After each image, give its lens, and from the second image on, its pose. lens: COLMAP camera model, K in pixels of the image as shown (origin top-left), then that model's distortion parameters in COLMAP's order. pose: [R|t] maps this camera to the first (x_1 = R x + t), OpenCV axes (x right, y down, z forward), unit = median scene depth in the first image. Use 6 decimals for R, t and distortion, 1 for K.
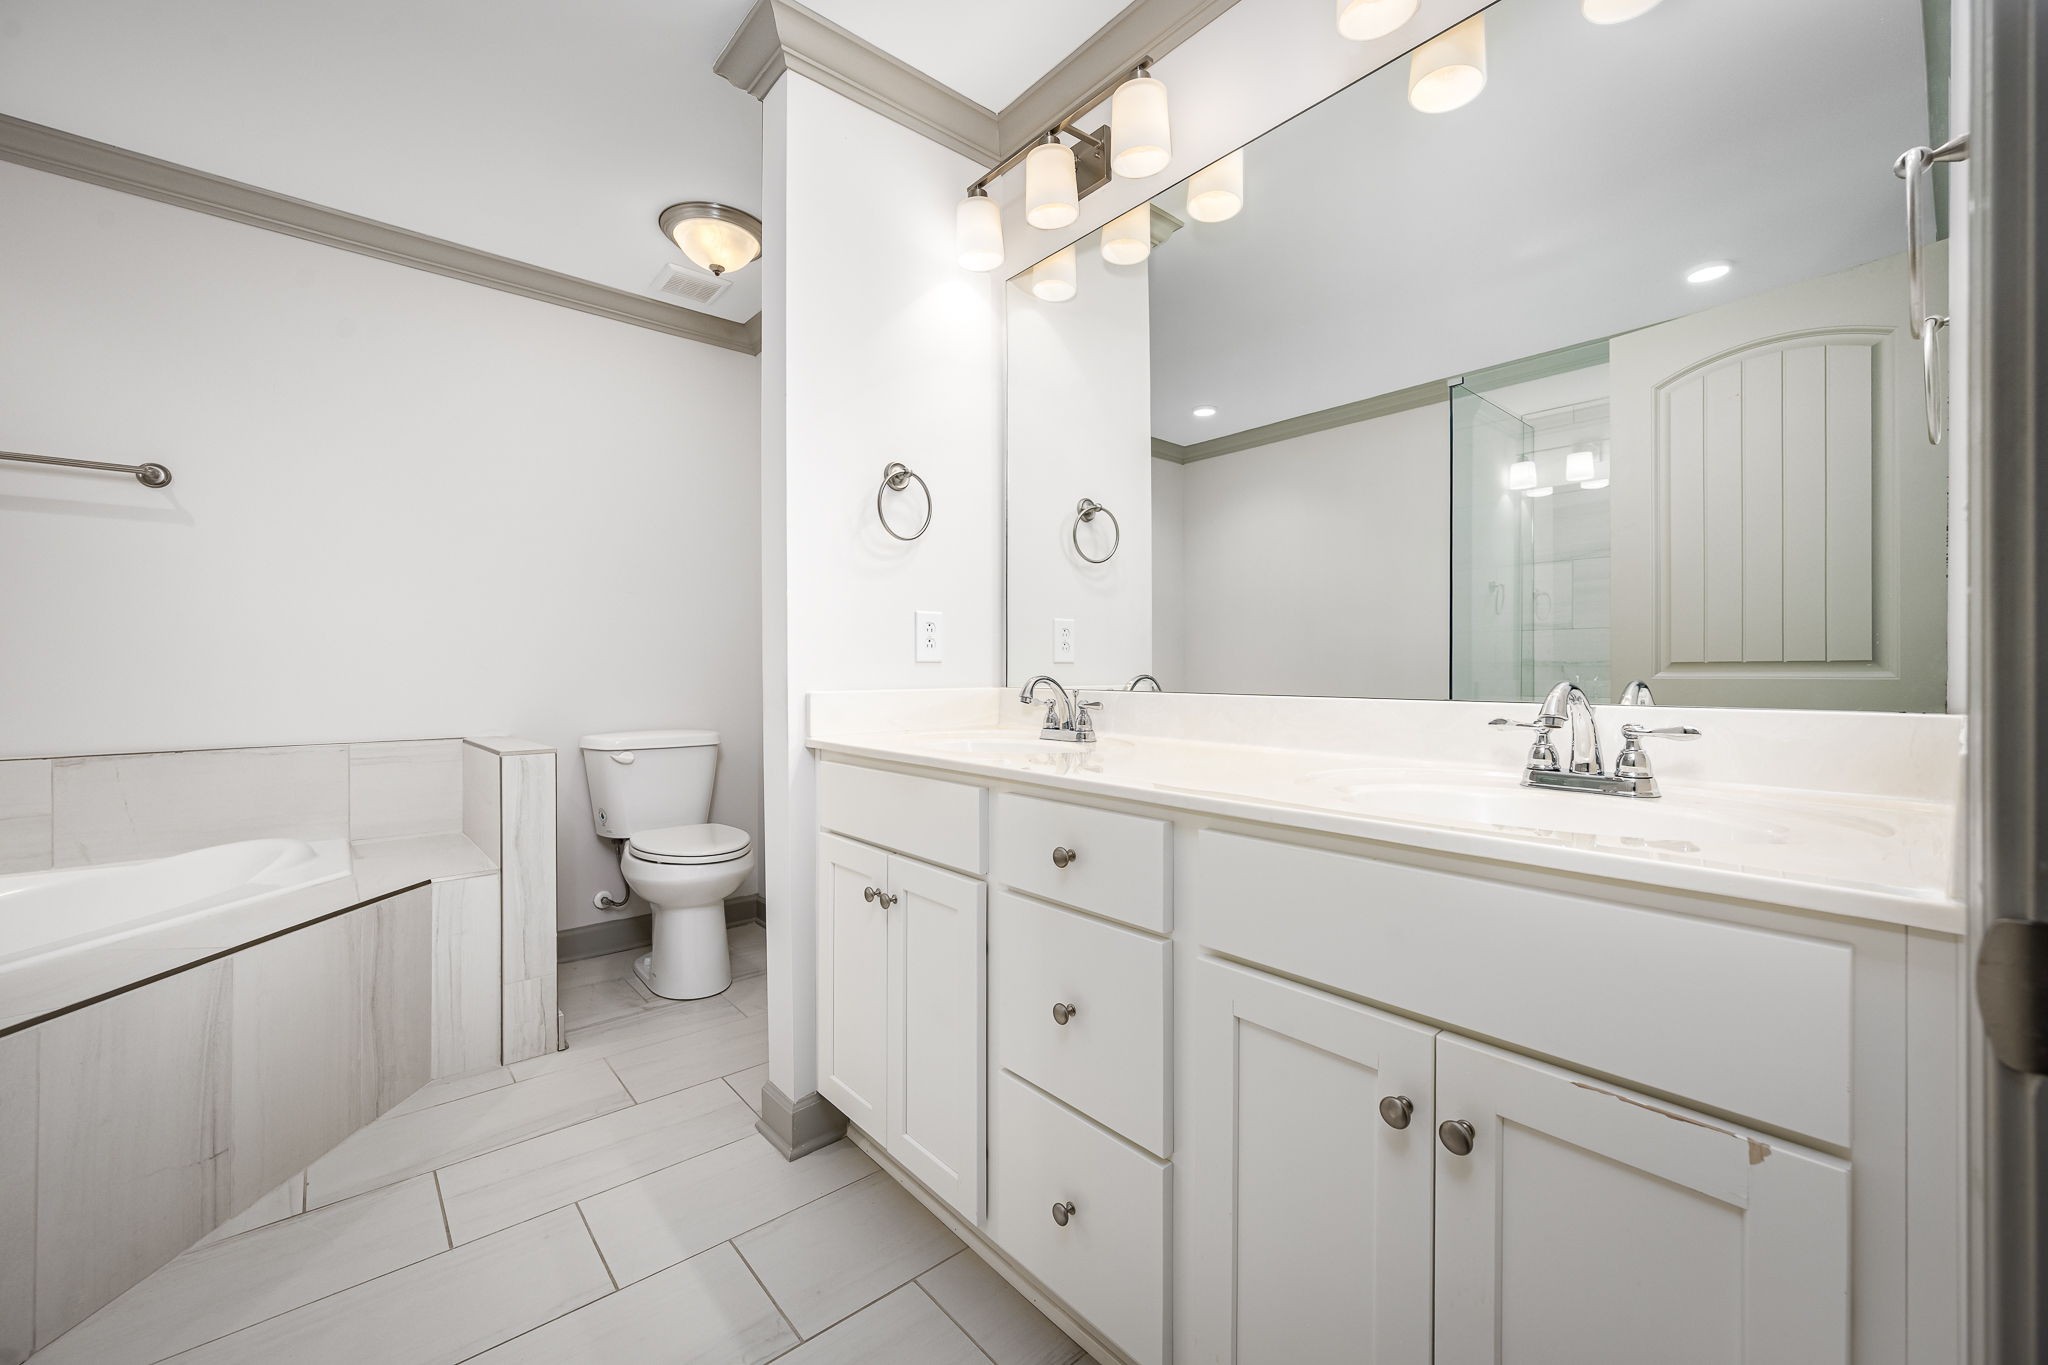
lens RADIAL K [[813.3, 0, 1028.6], [0, 813.3, 676.5], [0, 0, 1]] dist [-0.001474, -0.000246]
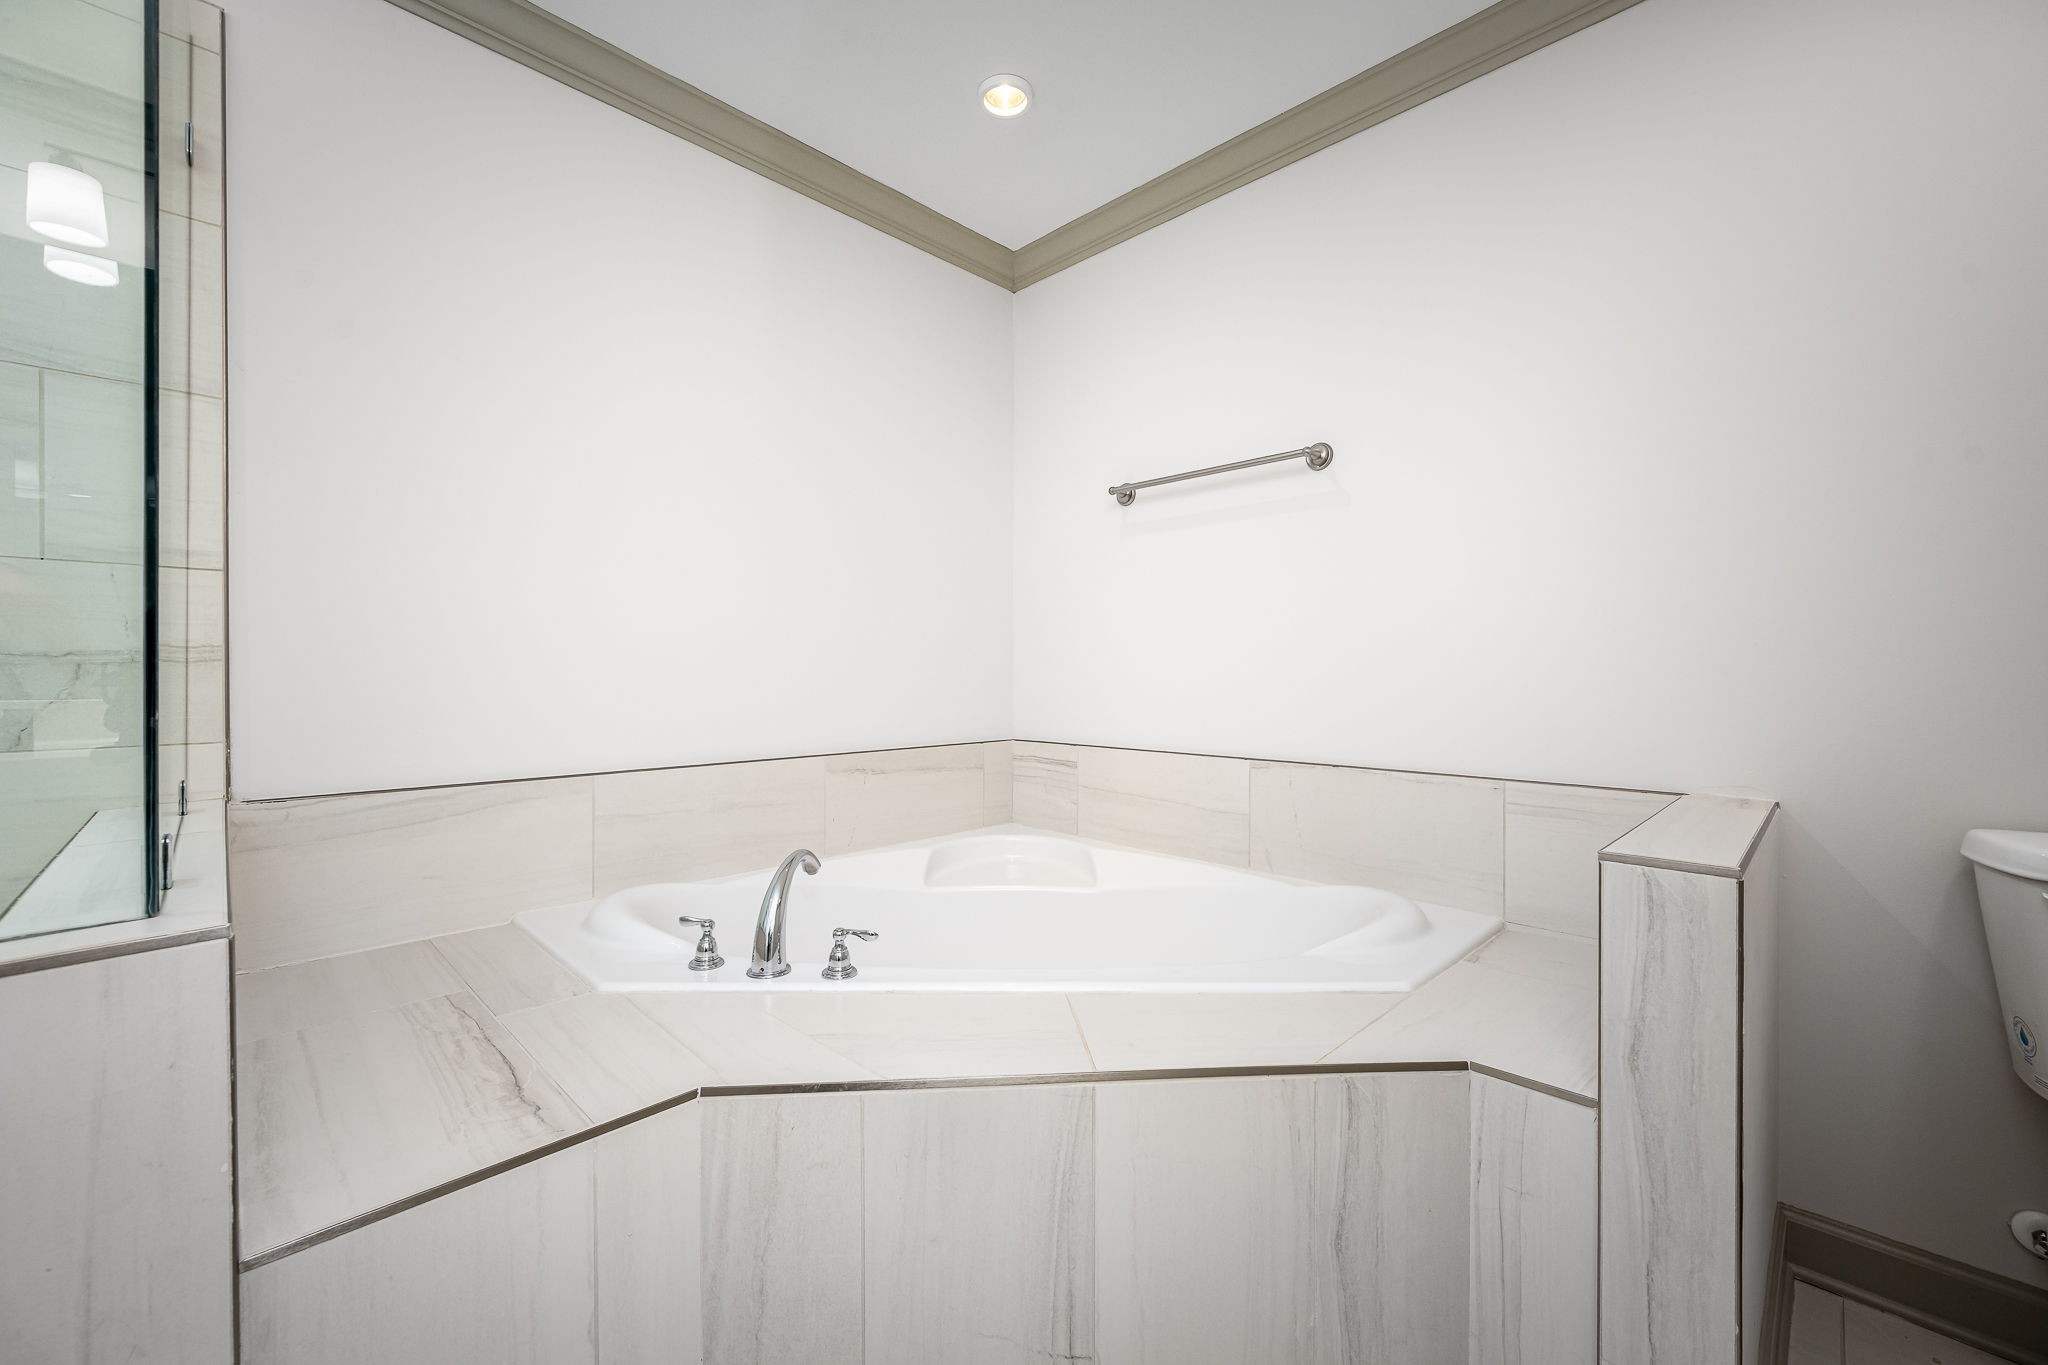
lens RADIAL K [[813.3, 0, 1025.3], [0, 813.3, 683.3], [0, 0, 1]] dist [-0.001474, -0.000246]
pose [[0.071219, 0.008817, -0.997422, -0.240199], [-0.010633, 0.999911, 0.008080, -0.001124], [0.997404, 0.010030, 0.071306, 0.711212]]
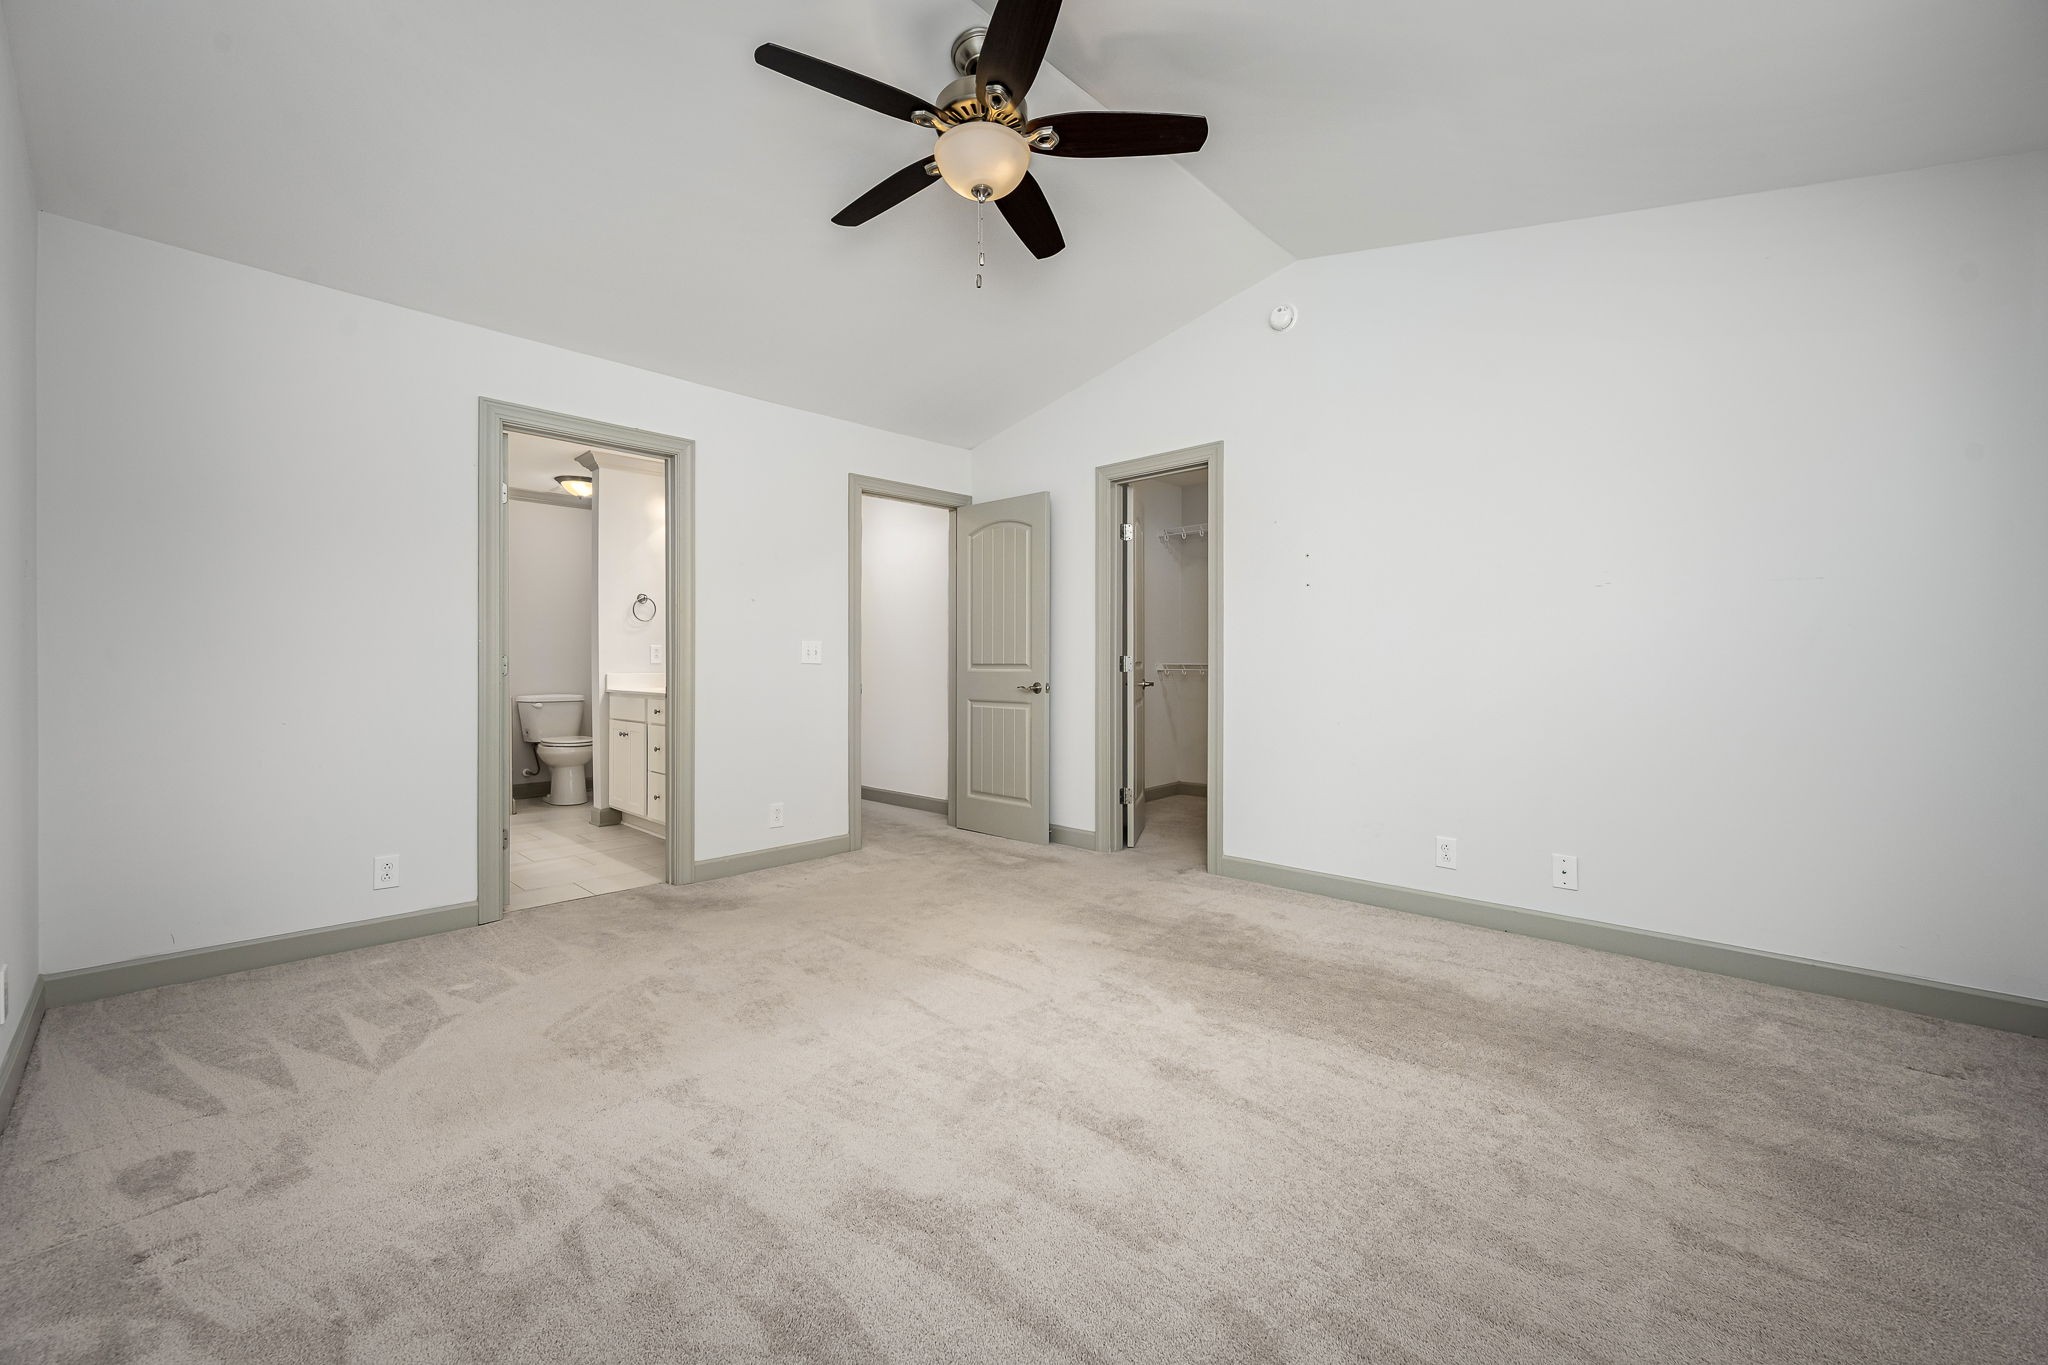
lens RADIAL K [[813.3, 0, 1014.1], [0, 813.3, 670.3], [0, 0, 1]] dist [-0.001474, -0.000246]
pose [[0.996022, 0.003796, 0.089030, 0.701769], [-0.003884, 0.999992, 0.000816, -0.001550], [-0.089026, -0.001159, 0.996029, -1.555529]]
